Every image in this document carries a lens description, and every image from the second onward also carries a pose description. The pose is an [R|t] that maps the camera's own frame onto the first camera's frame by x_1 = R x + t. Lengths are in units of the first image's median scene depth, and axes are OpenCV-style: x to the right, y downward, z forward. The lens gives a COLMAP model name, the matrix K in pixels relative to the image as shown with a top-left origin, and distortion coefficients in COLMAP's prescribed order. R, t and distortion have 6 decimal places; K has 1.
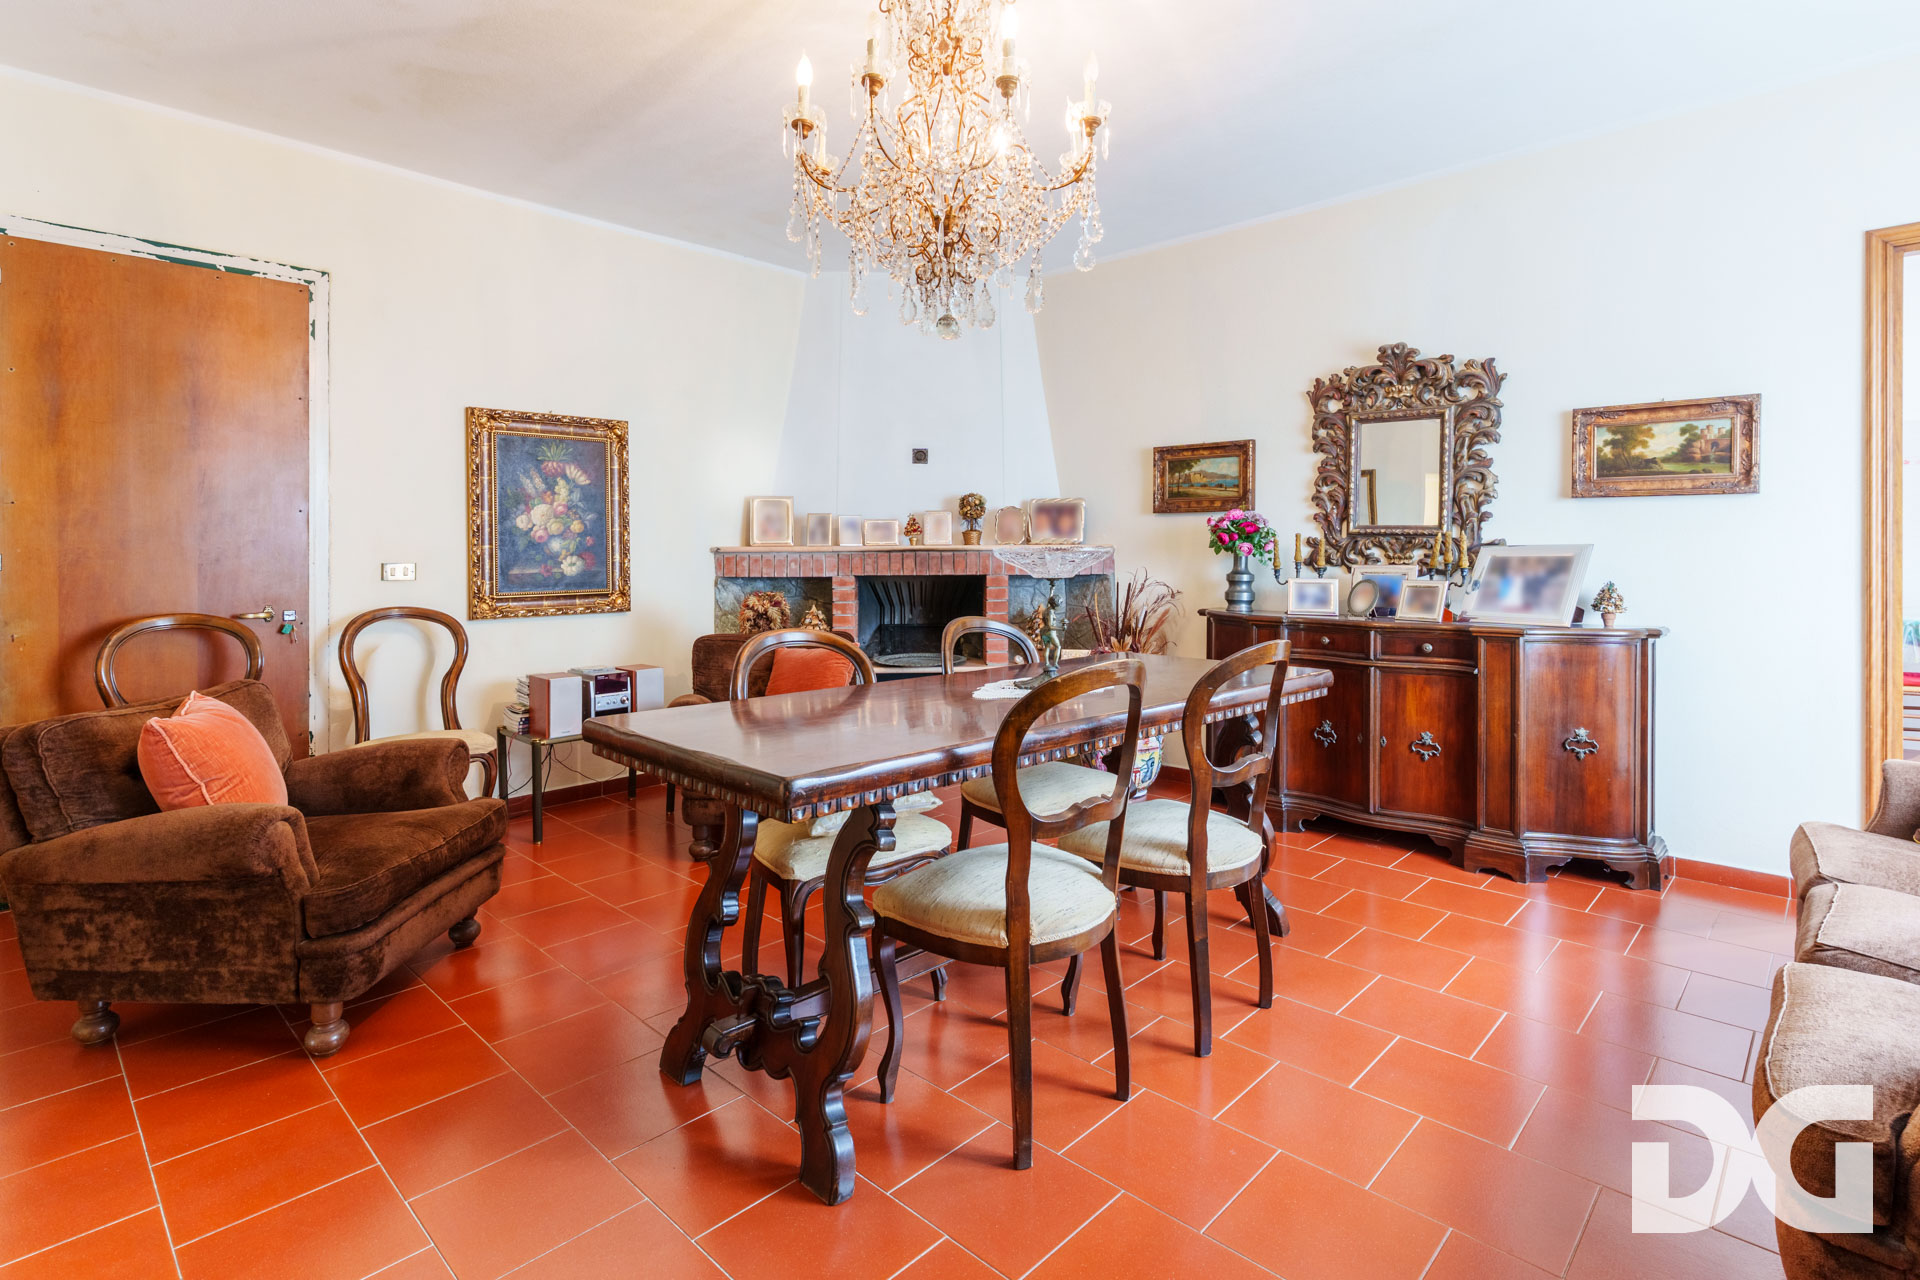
lens RADIAL K [[941.9, 0, 955.6], [0, 941.9, 563.7], [0, 0, 1]] dist [-0.001959, -0.000188]
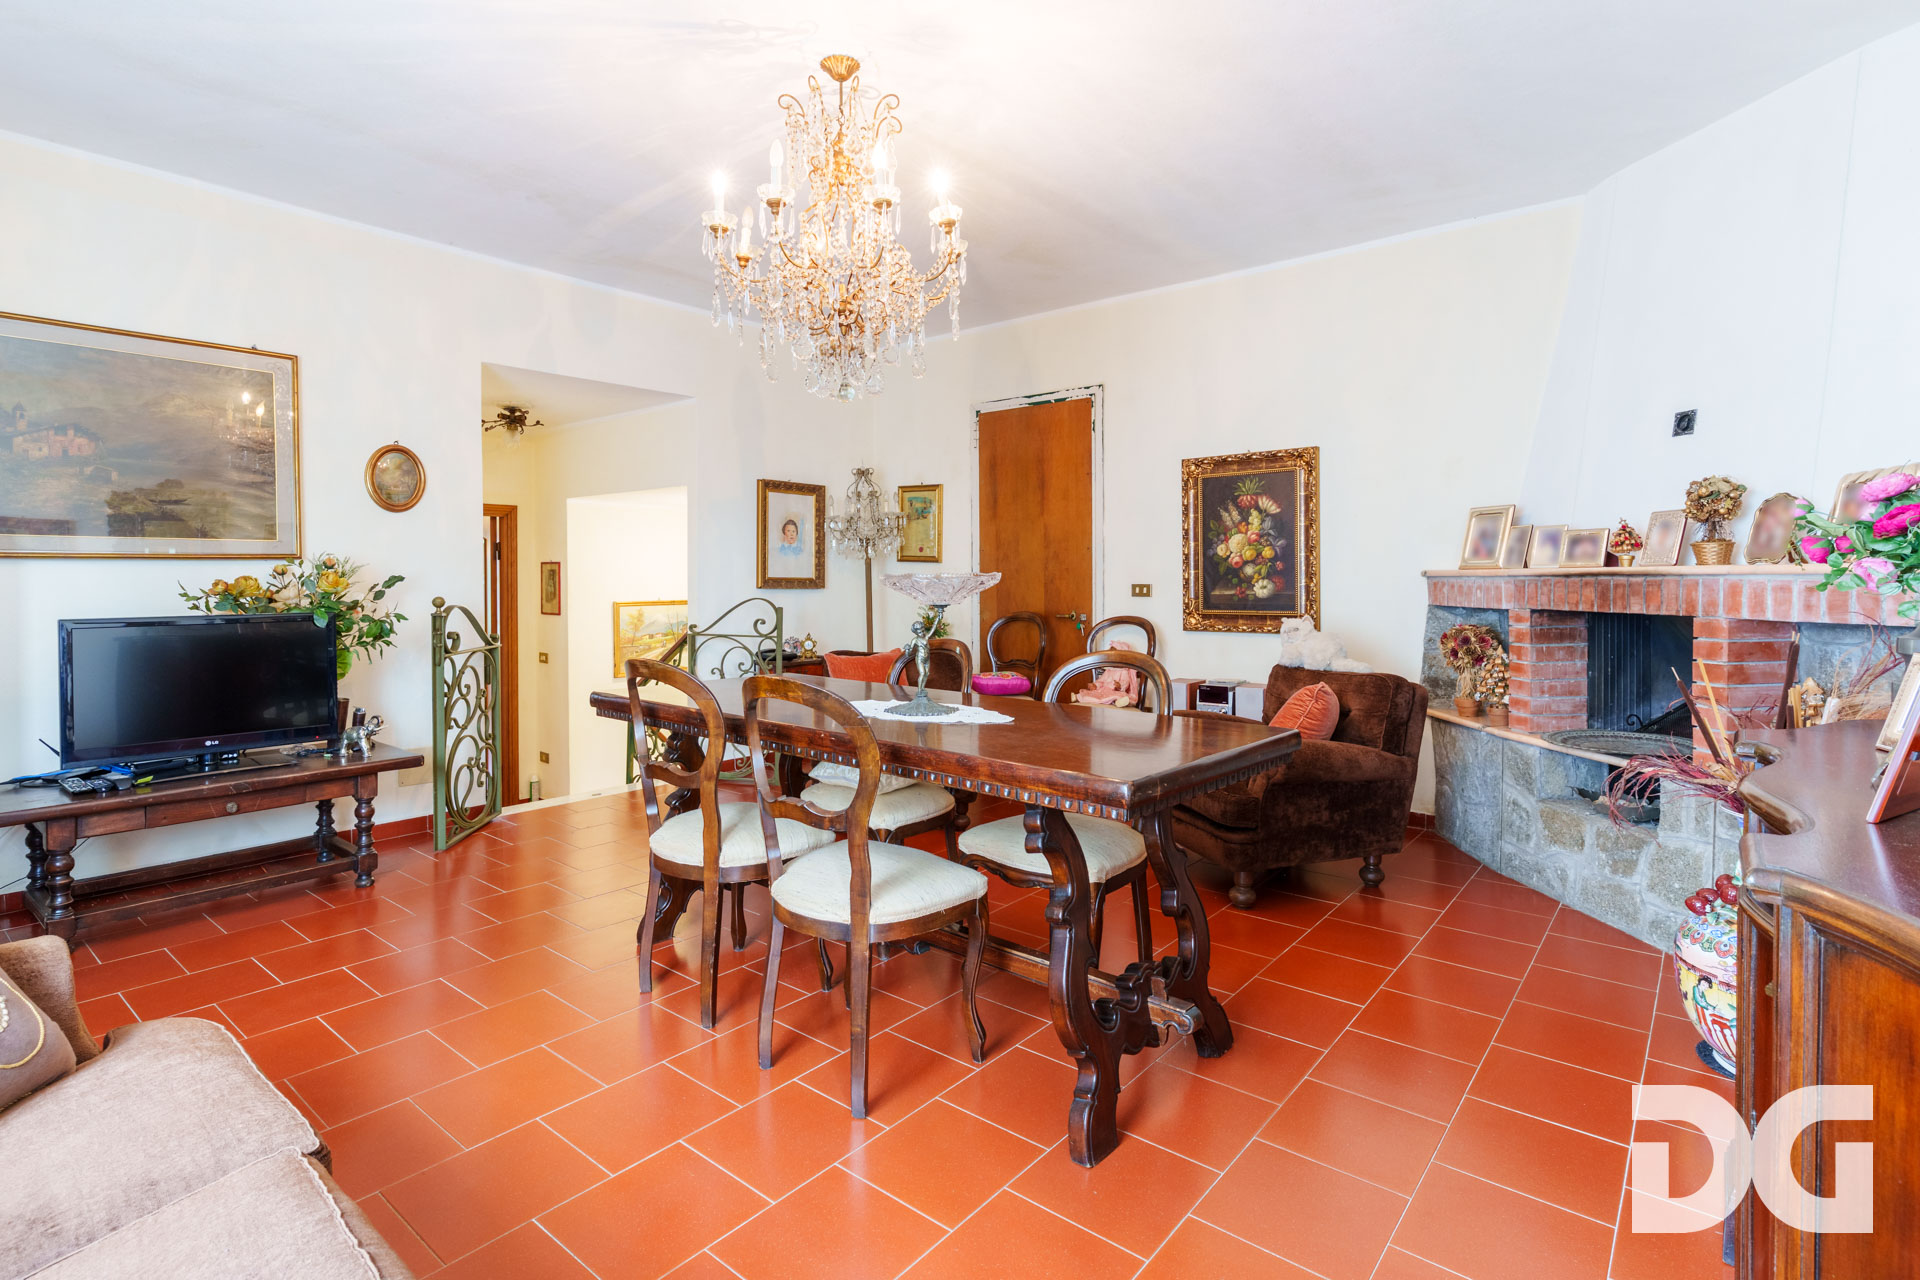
lens RADIAL K [[941.9, 0, 955.6], [0, 941.9, 563.7], [0, 0, 1]] dist [-0.001959, -0.000188]
pose [[0.075807, -0.011507, -0.997056, 0.657322], [-0.012865, 0.999839, -0.012517, -0.008446], [0.997040, 0.013776, 0.075646, 0.565109]]
